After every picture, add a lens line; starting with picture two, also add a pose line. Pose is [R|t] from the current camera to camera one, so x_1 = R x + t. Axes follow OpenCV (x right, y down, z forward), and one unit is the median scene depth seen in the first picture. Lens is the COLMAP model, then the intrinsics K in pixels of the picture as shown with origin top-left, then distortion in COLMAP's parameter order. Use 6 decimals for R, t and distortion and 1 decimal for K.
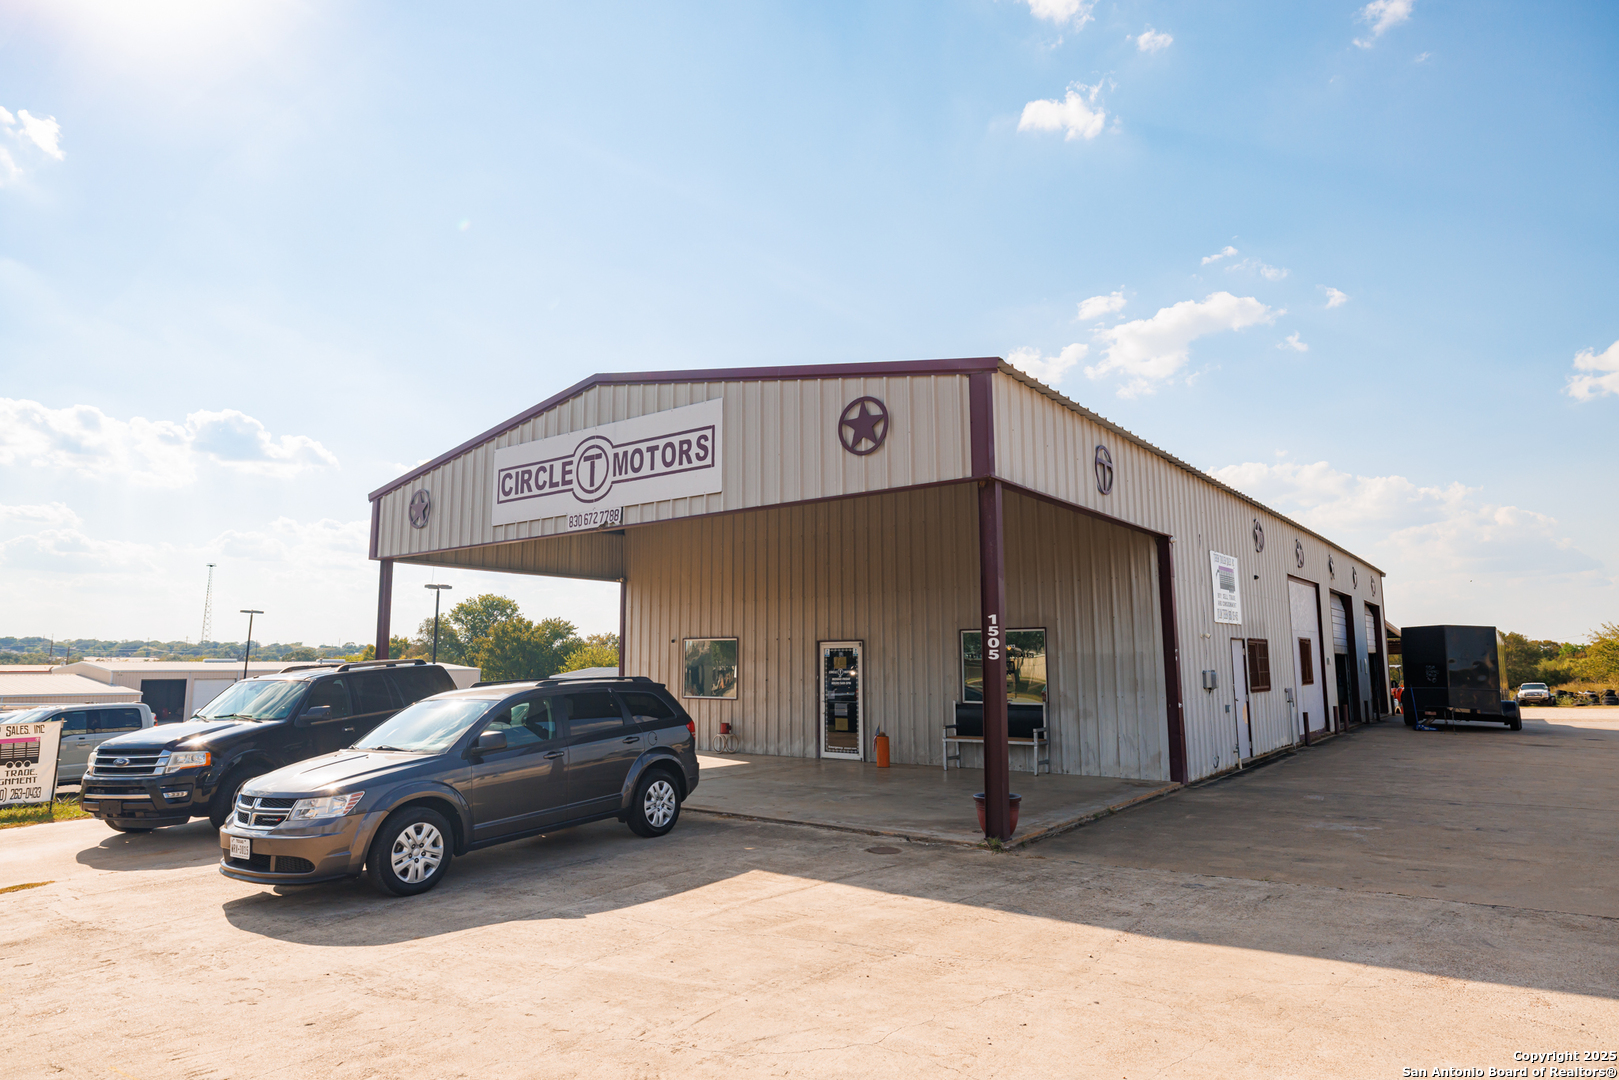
lens RADIAL K [[967.7, 0, 811.0], [0, 967.7, 540.5], [0, 0, 1]] dist [0.003605, 0.001885]
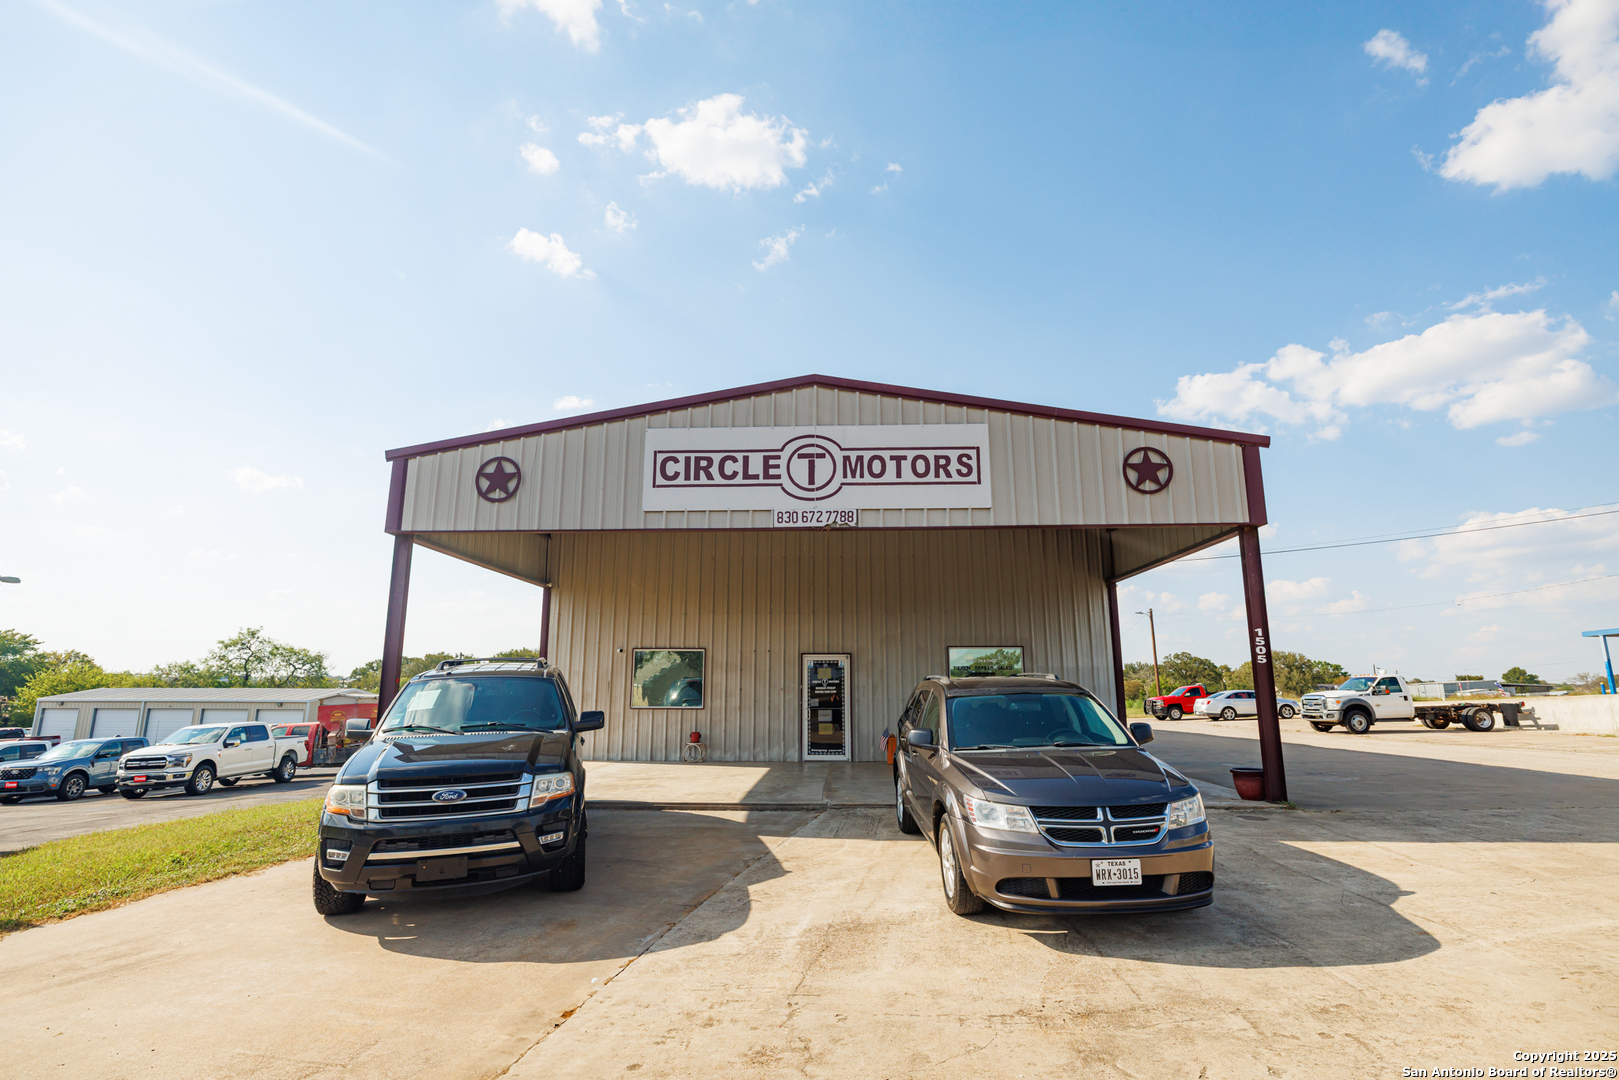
lens RADIAL K [[781.2, 0, 813.5], [0, 781.2, 535.5], [0, 0, 1]] dist [0.000339, 0.000379]
pose [[0.816551, 0.114949, 0.565713, -0.669387], [-0.075823, 0.992841, -0.092296, 0.069172], [-0.572272, 0.032471, 0.819421, 0.346101]]
